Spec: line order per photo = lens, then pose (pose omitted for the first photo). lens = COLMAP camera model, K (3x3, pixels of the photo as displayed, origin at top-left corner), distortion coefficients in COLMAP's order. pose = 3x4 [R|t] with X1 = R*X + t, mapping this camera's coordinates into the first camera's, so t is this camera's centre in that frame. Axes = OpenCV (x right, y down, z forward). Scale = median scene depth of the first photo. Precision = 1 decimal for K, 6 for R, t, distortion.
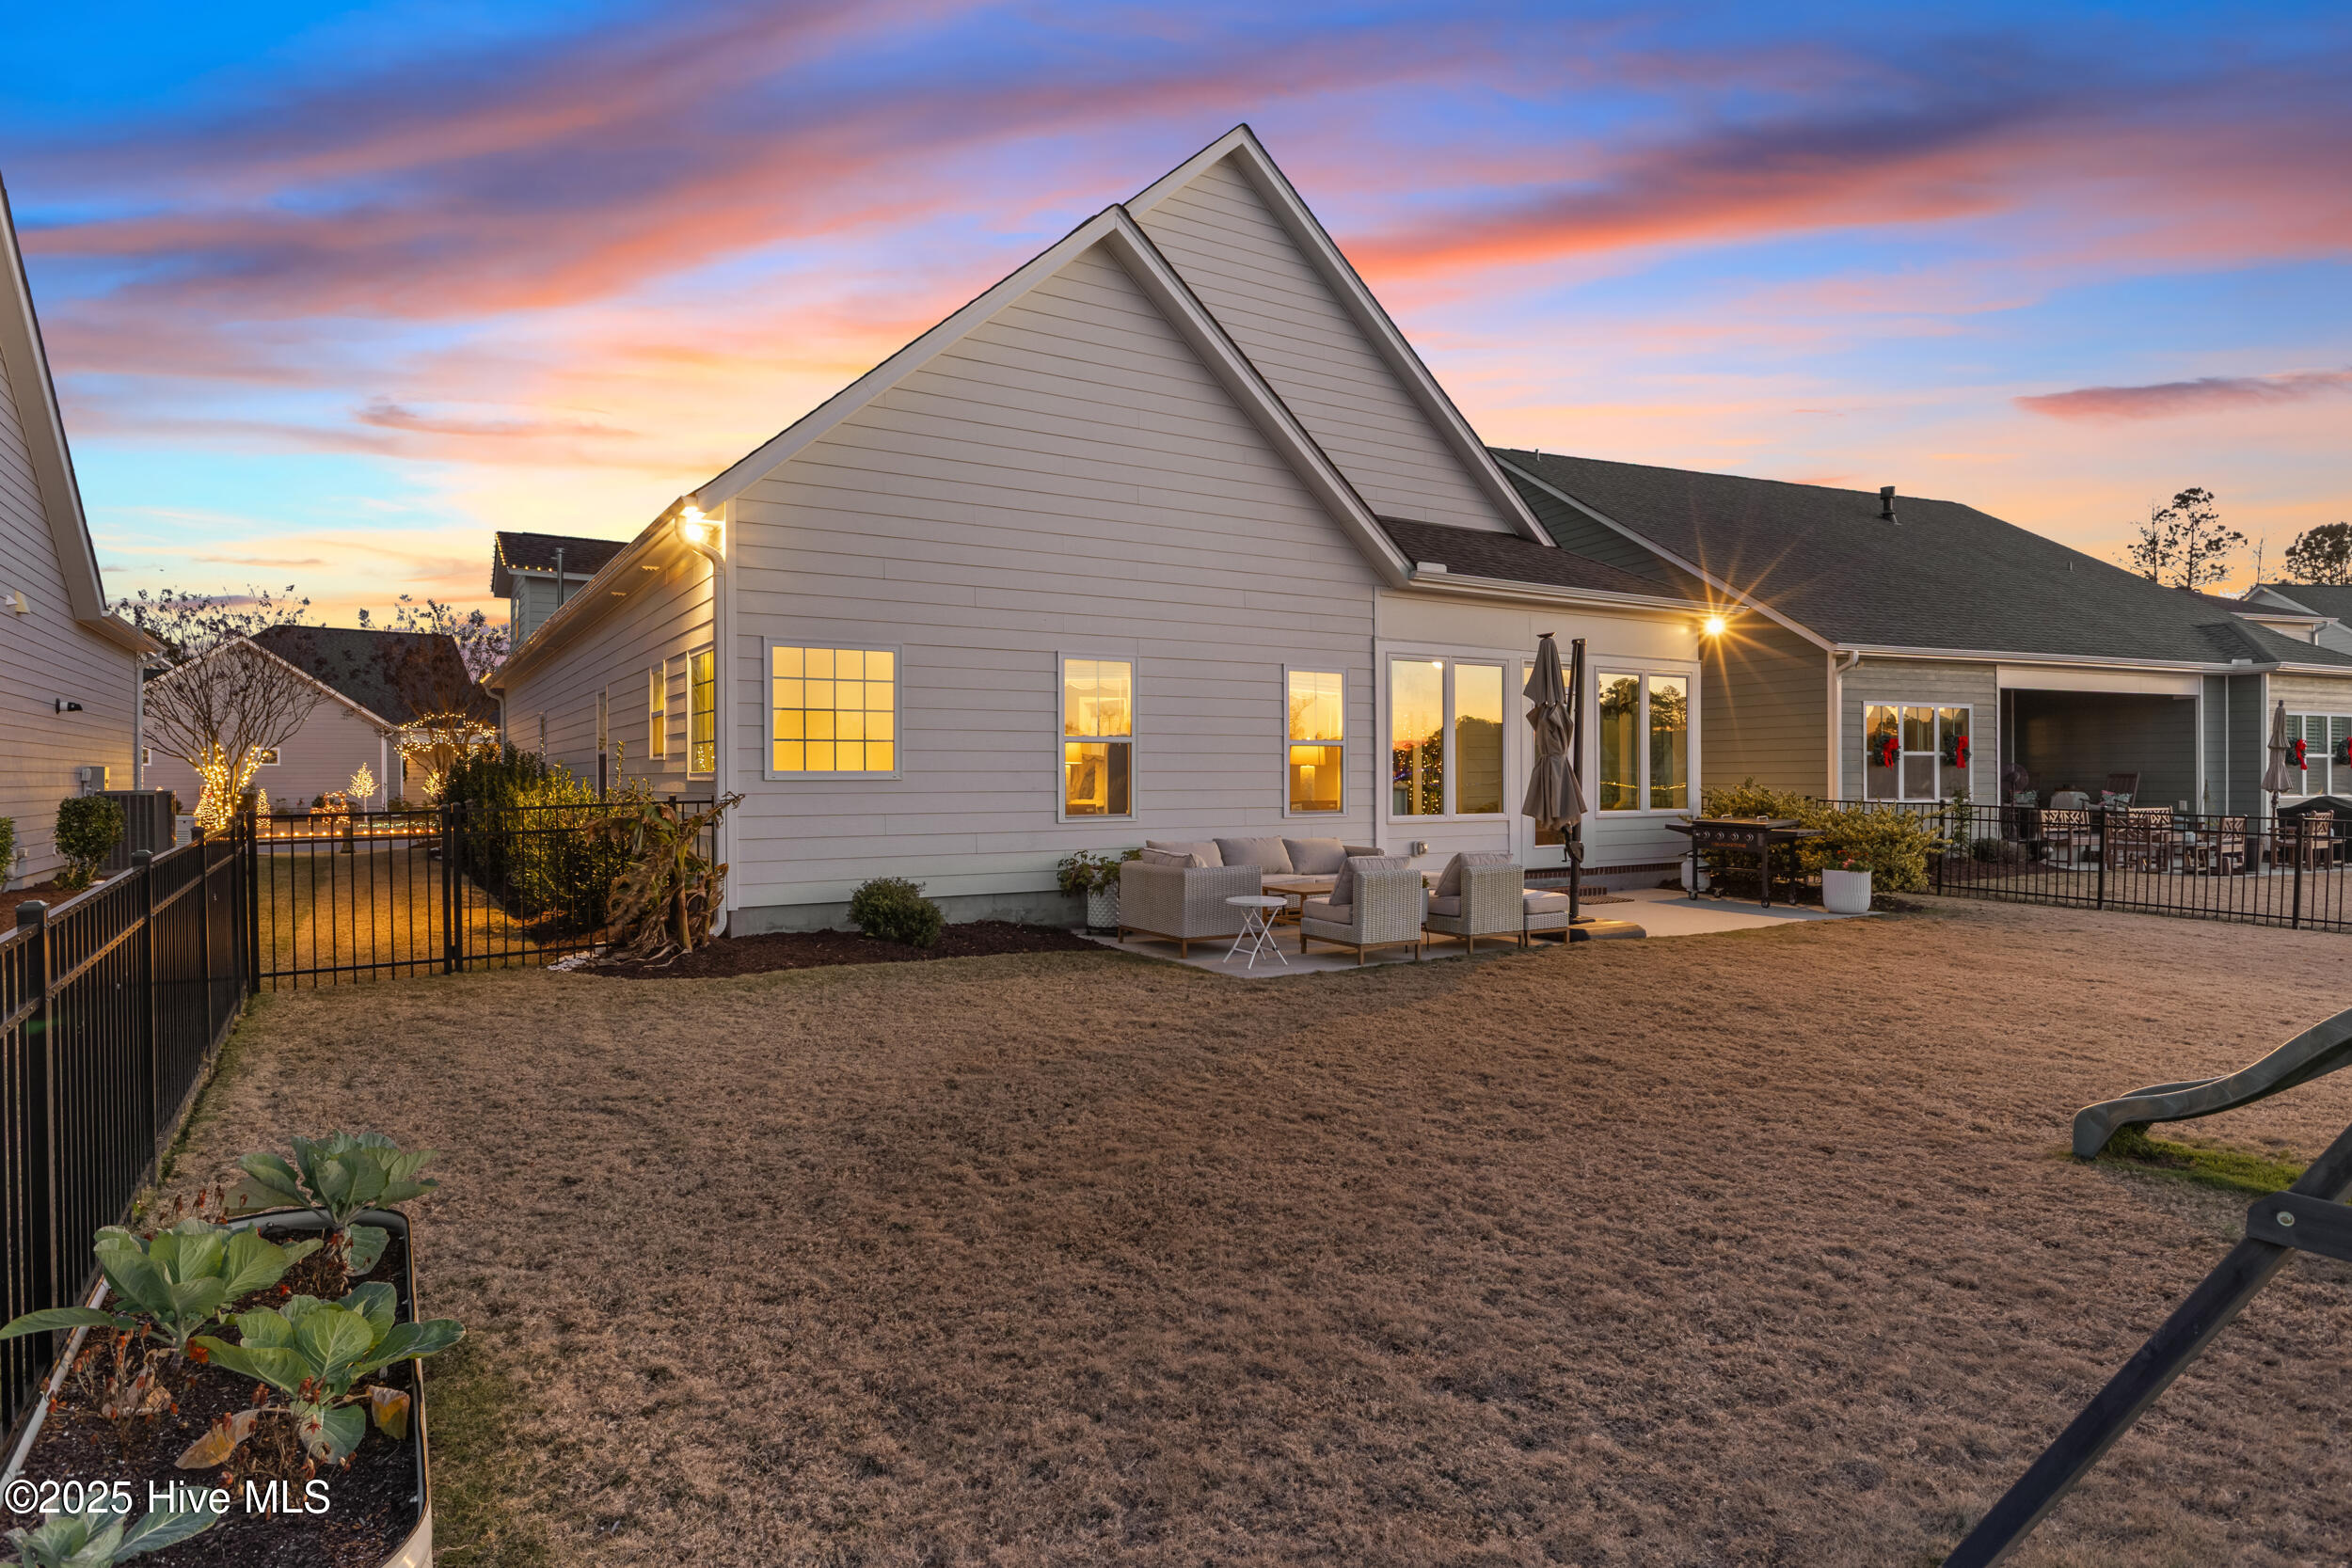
lens RADIAL K [[1316.4, 0, 1173.9], [0, 1316.4, 773.6], [0, 0, 1]] dist [0.002183, -0.000533]
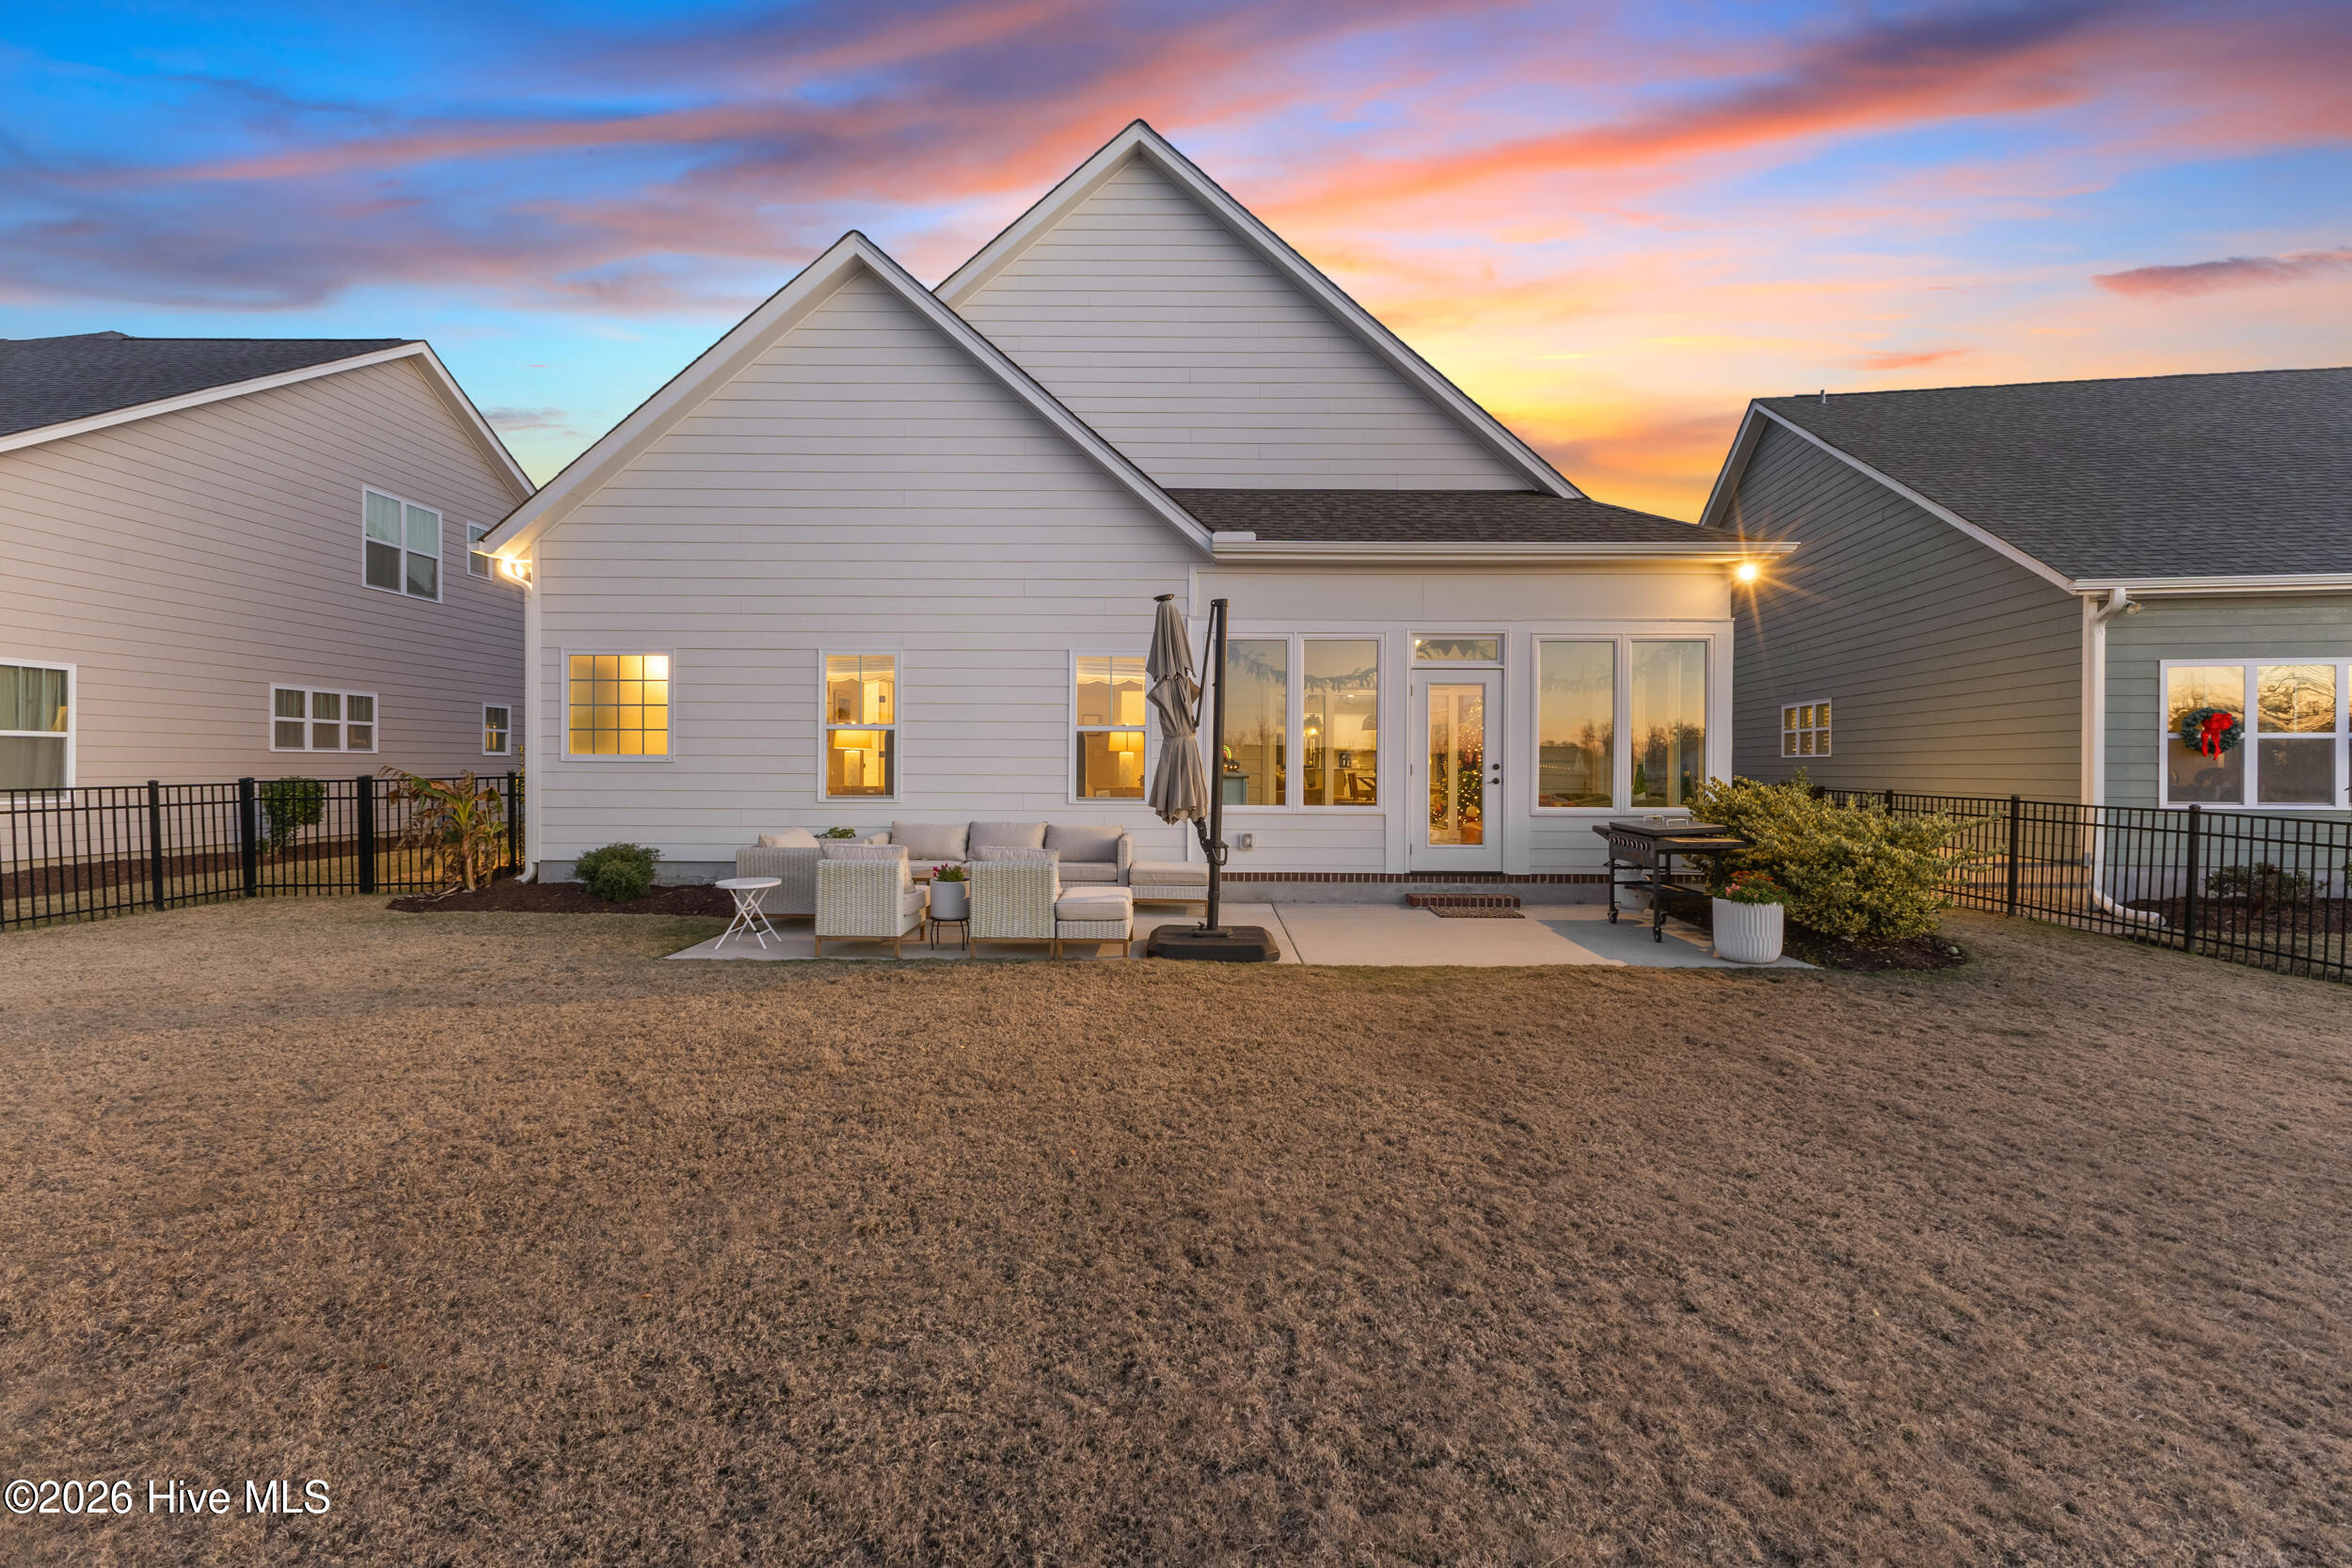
lens RADIAL K [[1027.2, 0, 1176.0], [0, 1027.2, 771.1], [0, 0, 1]] dist [0.012024, 0.000081]
pose [[0.838076, 0.009715, -0.545467, 0.556425], [-0.005619, 0.999942, 0.009176, 0.001207], [0.545524, -0.004625, 0.838082, 0.375204]]
